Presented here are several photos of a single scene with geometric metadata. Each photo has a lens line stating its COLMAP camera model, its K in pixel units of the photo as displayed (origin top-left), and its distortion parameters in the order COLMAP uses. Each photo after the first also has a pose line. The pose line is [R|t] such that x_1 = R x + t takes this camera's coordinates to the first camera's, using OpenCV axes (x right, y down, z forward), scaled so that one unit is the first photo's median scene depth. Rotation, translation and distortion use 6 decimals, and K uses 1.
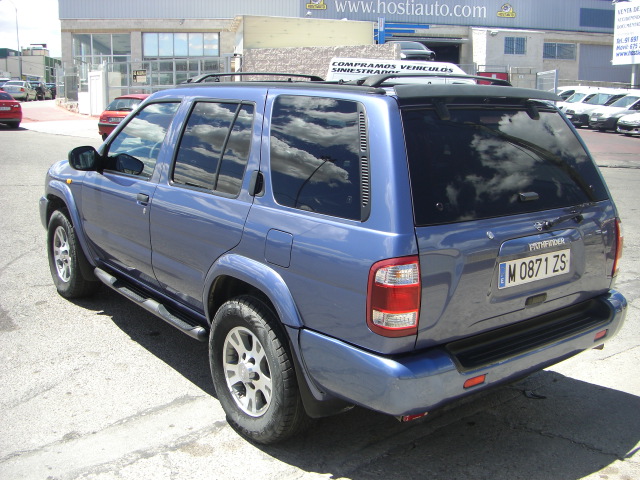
lens RADIAL K [[733.1, 0, 320.0], [0, 733.1, 240.0], [0, 0, 1]] dist [-0.135499, 0.029926]
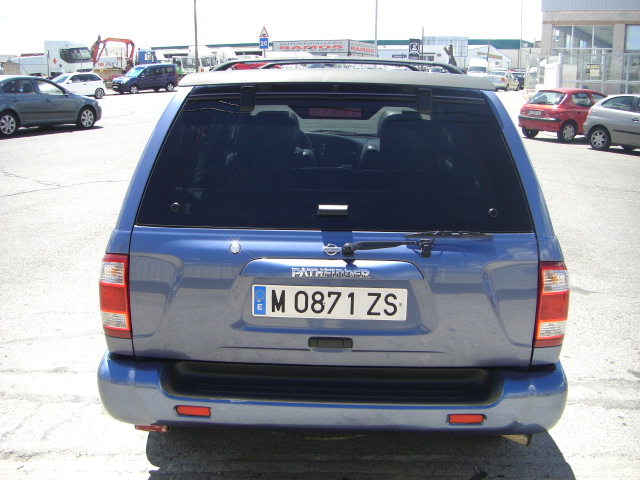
lens RADIAL K [[744.1, 0, 320.5], [0, 744.1, 262.8], [0, 0, 1]] dist [-0.186498, 0.036585]
pose [[0.761708, 0.155319, -0.629029, 0.762178], [-0.130889, 0.987713, 0.085387, -0.068466], [0.634563, 0.017293, 0.772678, 0.363985]]
